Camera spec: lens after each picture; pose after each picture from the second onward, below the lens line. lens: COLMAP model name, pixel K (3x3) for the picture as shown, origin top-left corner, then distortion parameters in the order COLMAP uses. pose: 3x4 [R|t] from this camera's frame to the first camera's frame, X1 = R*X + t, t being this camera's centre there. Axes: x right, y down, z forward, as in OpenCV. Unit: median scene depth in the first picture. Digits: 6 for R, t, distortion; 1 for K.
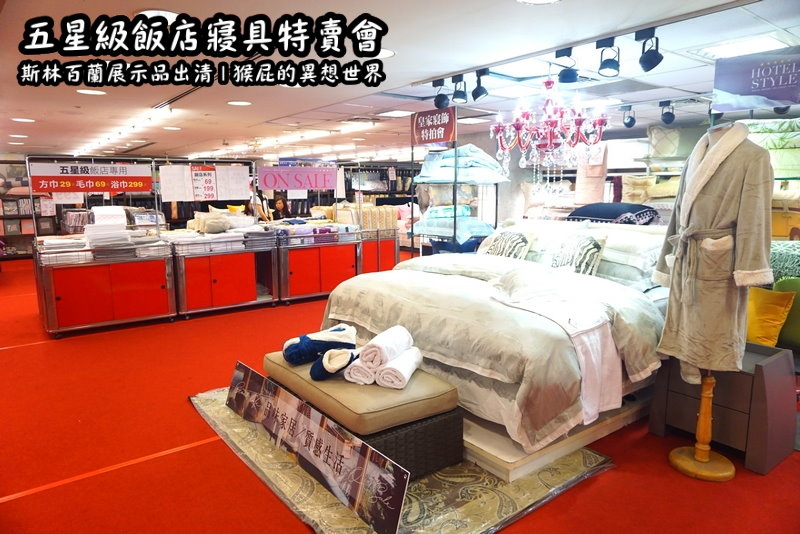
lens RADIAL K [[534.6, 0, 397.5], [0, 534.6, 264.8], [0, 0, 1]] dist [-0.029624, 0.007615]
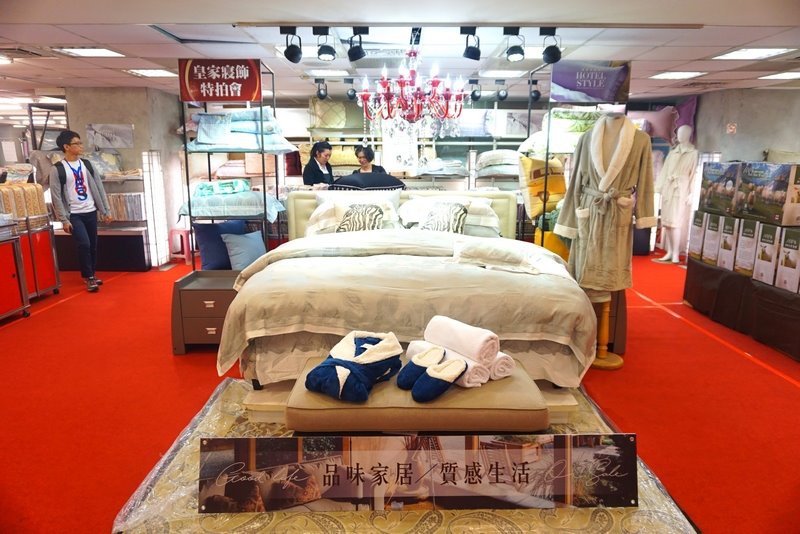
lens RADIAL K [[534.6, 0, 399.3], [0, 534.6, 265.6], [0, 0, 1]] dist [-0.029624, 0.007615]
pose [[0.600300, -0.157218, 0.784170, -0.670865], [0.107754, 0.987447, 0.115485, -0.073415], [-0.792483, 0.015172, 0.609705, 0.468258]]
